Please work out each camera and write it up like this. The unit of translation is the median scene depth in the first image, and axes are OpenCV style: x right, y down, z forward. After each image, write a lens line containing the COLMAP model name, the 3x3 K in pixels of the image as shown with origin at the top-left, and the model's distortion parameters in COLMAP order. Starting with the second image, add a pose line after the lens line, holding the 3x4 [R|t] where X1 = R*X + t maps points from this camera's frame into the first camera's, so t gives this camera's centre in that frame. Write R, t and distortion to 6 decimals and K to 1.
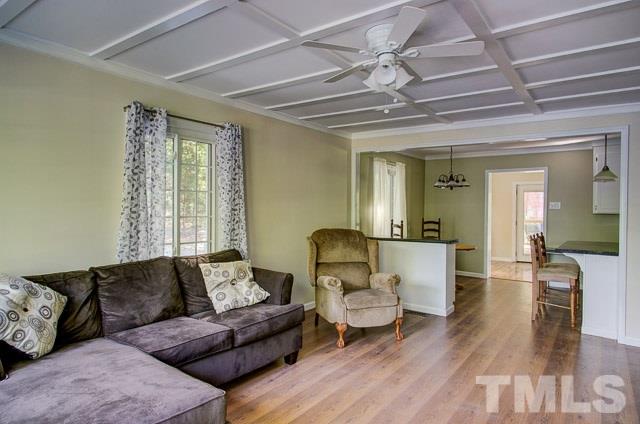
lens RADIAL K [[395.5, 0, 320.0], [0, 395.5, 212.0], [0, 0, 1]] dist [-0.000325, -0.000318]
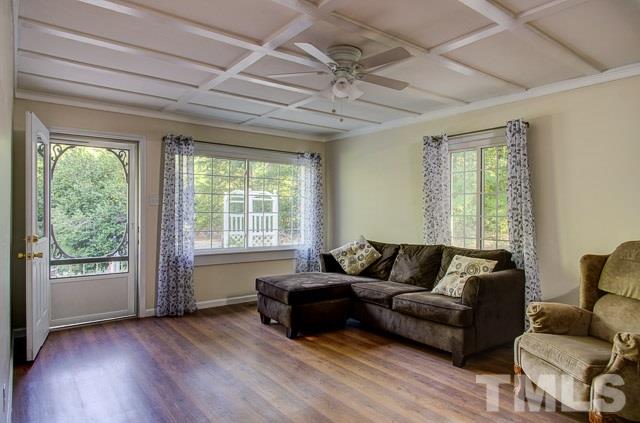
lens RADIAL K [[395.5, 0, 320.0], [0, 395.5, 211.5], [0, 0, 1]] dist [-0.000325, -0.000318]
pose [[-0.297427, -0.010035, -0.954692, 1.118897], [-0.014072, 0.999882, -0.006126, 0.017096], [0.954641, 0.011612, -0.297534, 1.122025]]
